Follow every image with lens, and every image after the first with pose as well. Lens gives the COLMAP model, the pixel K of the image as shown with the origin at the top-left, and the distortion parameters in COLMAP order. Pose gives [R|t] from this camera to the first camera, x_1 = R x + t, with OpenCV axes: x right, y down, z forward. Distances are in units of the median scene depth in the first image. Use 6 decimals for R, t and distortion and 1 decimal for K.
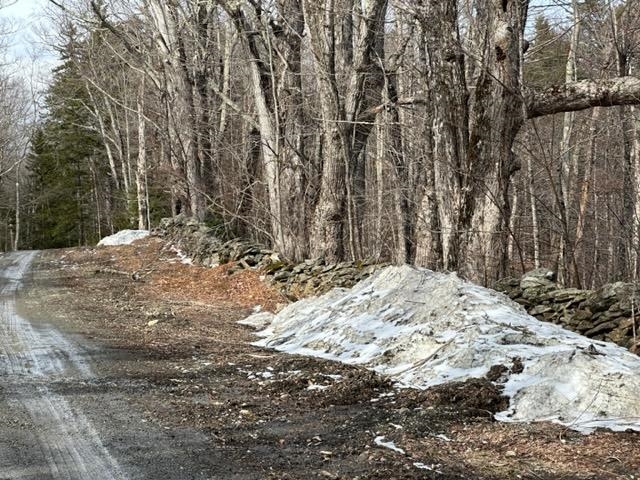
lens RADIAL K [[1465.6, 0, 320.0], [0, 1465.6, 240.0], [0, 0, 1]] dist [0.083187, 0.264682]
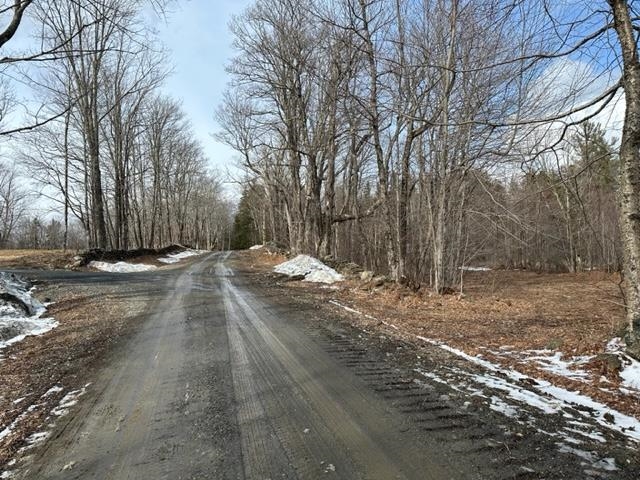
lens RADIAL K [[453.9, 0, 320.0], [0, 453.9, 240.0], [0, 0, 1]] dist [0.034580, -0.048068]
pose [[0.999934, 0.001123, -0.011461, 0.060360], [-0.001300, 0.999880, -0.015418, -0.002841], [0.011442, 0.015432, 0.999815, -0.218512]]
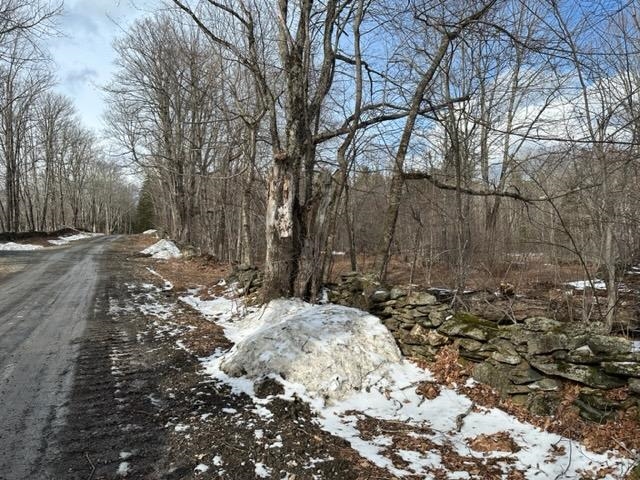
lens RADIAL K [[453.9, 0, 320.0], [0, 453.9, 240.0], [0, 0, 1]] dist [0.034580, -0.048068]
pose [[0.985815, 0.021451, 0.166458, 0.180720], [-0.023936, 0.999630, 0.012940, -0.009201], [-0.166119, -0.016741, 0.985964, -0.471395]]
